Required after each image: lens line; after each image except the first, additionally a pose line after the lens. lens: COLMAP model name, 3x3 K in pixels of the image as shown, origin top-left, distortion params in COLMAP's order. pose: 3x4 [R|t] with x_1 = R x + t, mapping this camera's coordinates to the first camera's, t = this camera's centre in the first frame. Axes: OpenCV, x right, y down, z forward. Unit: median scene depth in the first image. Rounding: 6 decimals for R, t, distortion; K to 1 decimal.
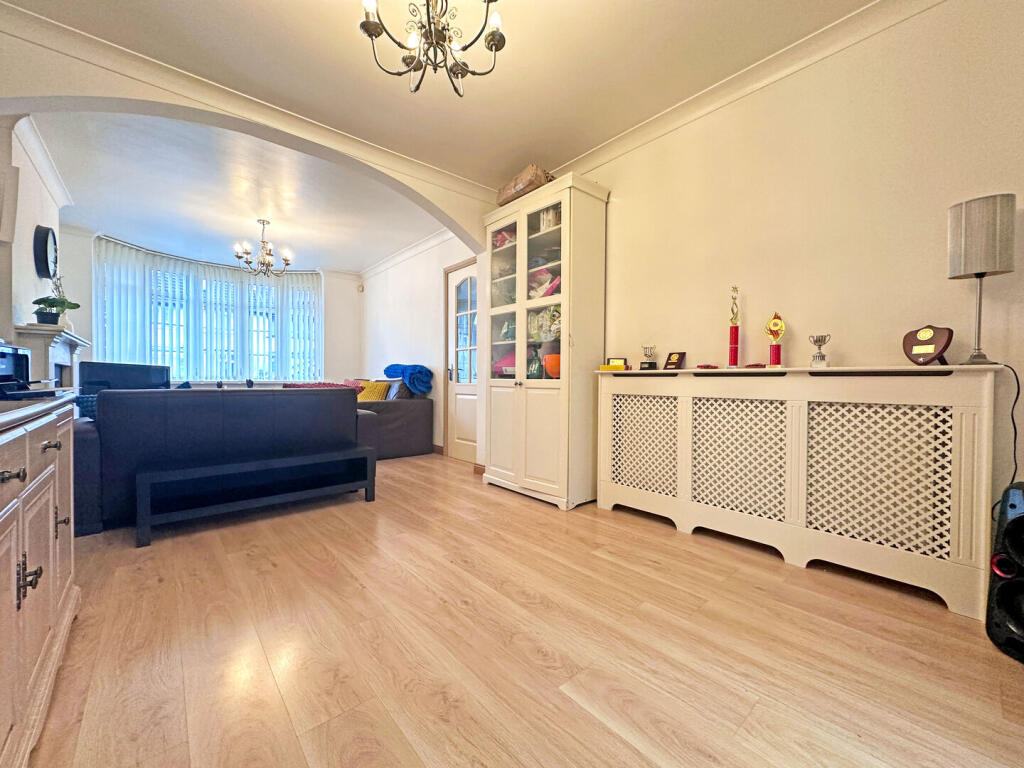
lens RADIAL K [[410.6, 0, 512.9], [0, 410.6, 382.2], [0, 0, 1]] dist [-0.002335, -0.000076]
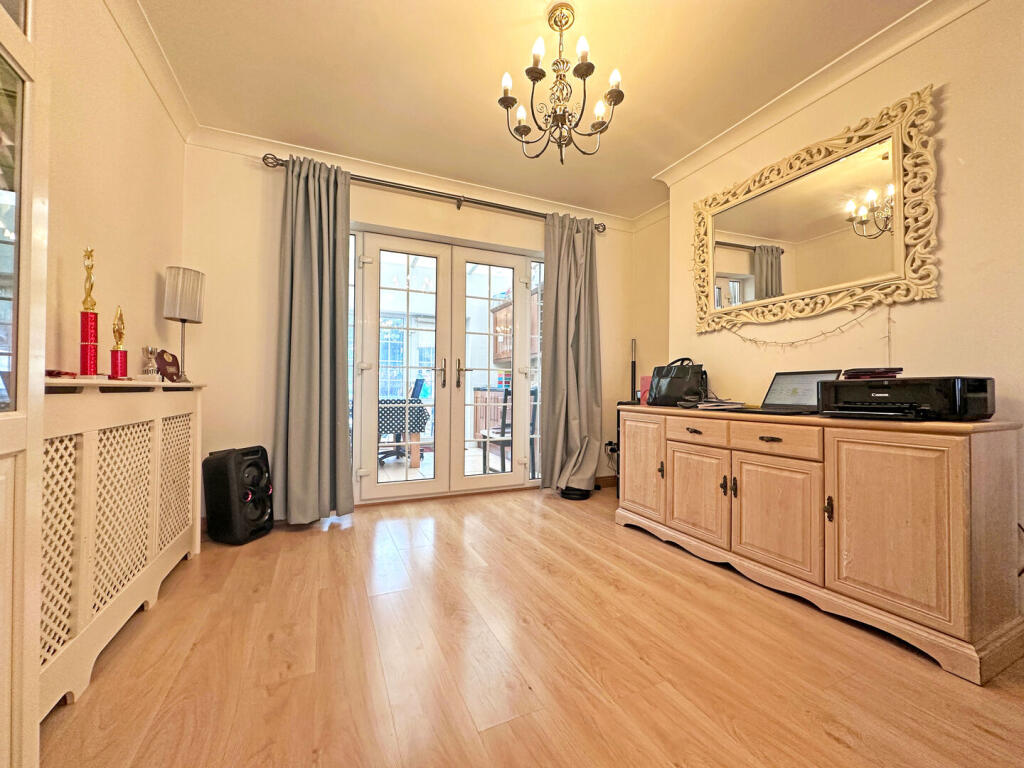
lens RADIAL K [[410.6, 0, 510.7], [0, 410.6, 384.0], [0, 0, 1]] dist [-0.002335, -0.000076]
pose [[-0.957491, -0.006912, 0.288381, -0.334505], [-0.006241, 0.999975, 0.003246, -0.044018], [-0.288396, 0.001308, -0.957510, 1.803752]]
